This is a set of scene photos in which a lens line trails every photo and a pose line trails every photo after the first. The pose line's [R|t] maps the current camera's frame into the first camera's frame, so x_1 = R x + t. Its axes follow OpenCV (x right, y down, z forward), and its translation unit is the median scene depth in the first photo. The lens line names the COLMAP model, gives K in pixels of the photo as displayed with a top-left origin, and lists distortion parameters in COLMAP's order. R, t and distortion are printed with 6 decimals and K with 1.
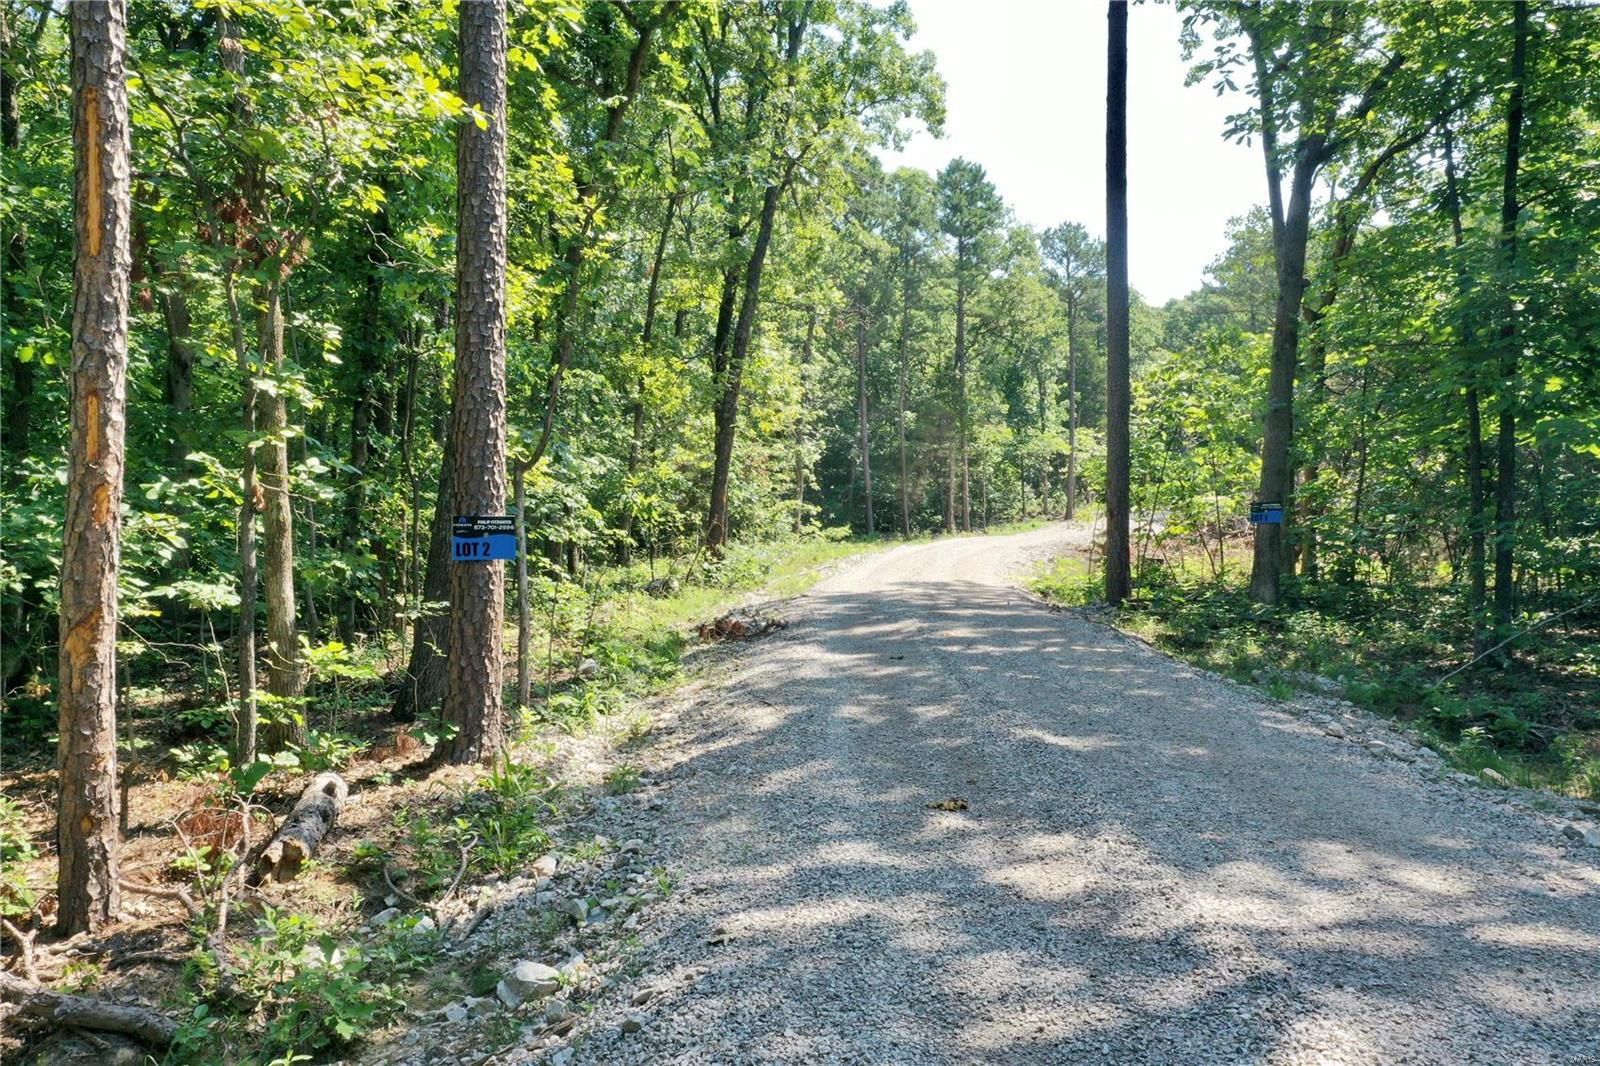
lens RADIAL K [[1300.2, 0, 800.8], [0, 1300.2, 540.7], [0, 0, 1]] dist [0.018267, 0.003537]
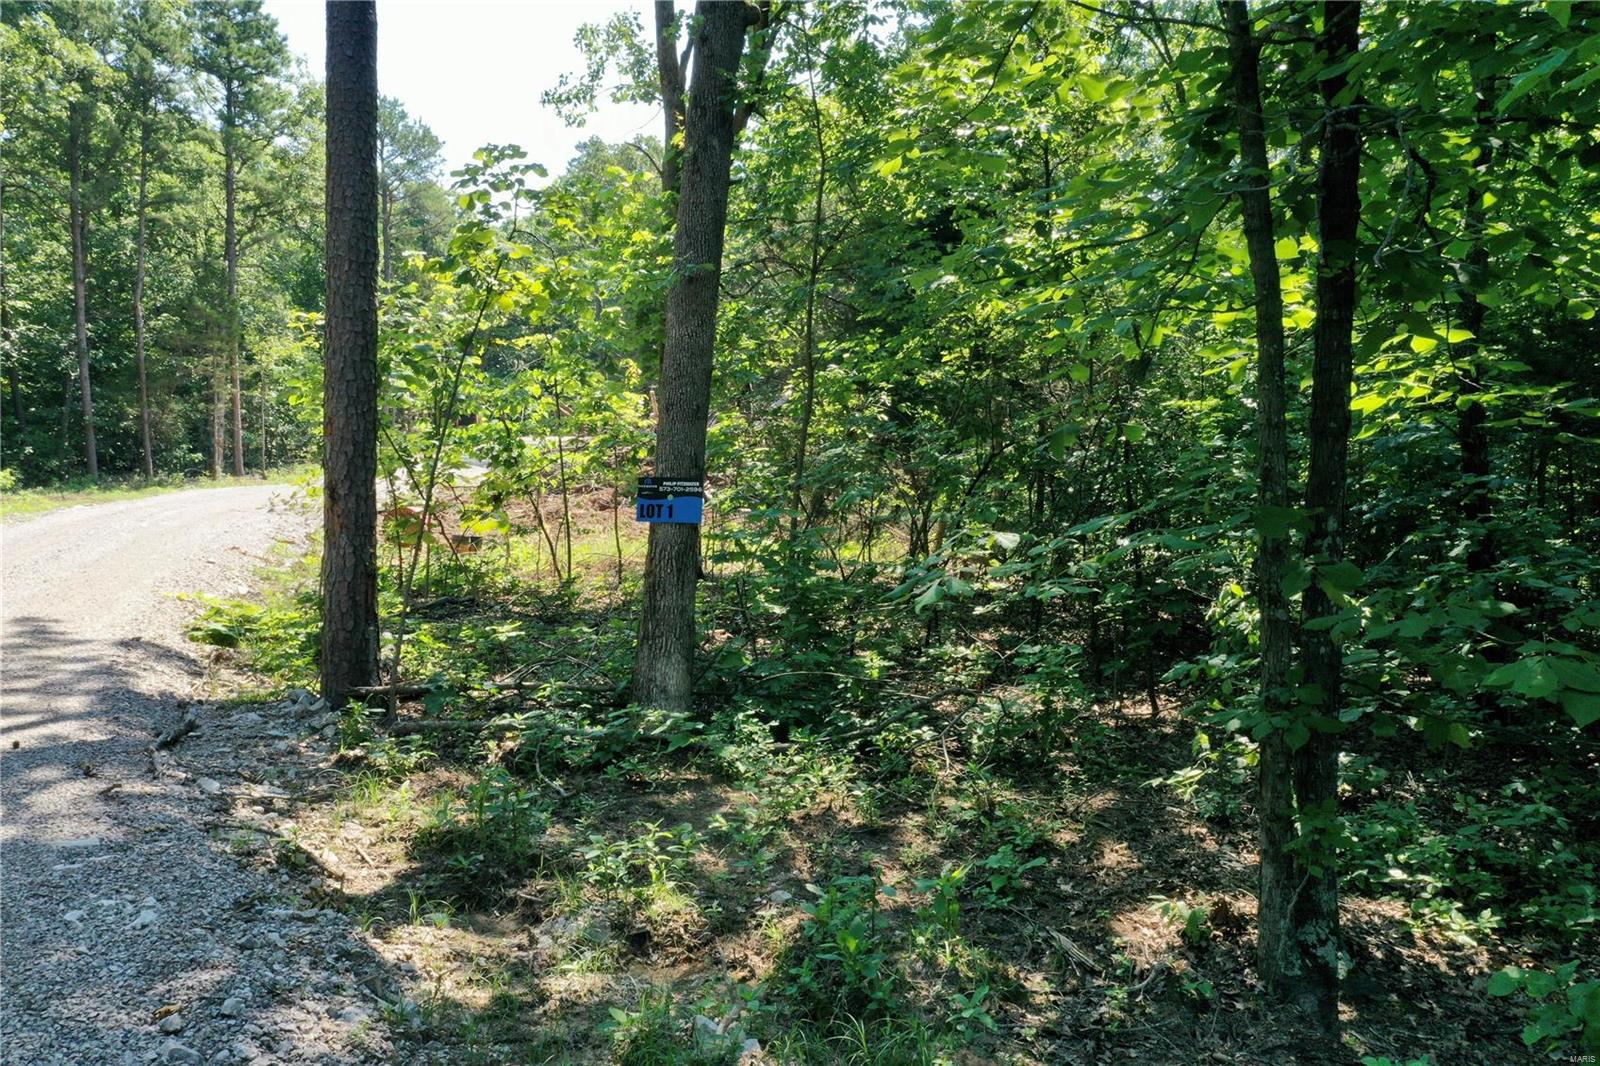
lens RADIAL K [[1300.2, 0, 802.7], [0, 1300.2, 533.2], [0, 0, 1]] dist [0.018267, 0.003537]
pose [[0.878749, -0.003179, 0.477274, 0.053029], [-0.017324, 0.999106, 0.038552, -0.008331], [-0.476971, -0.042146, 0.877908, 0.169790]]
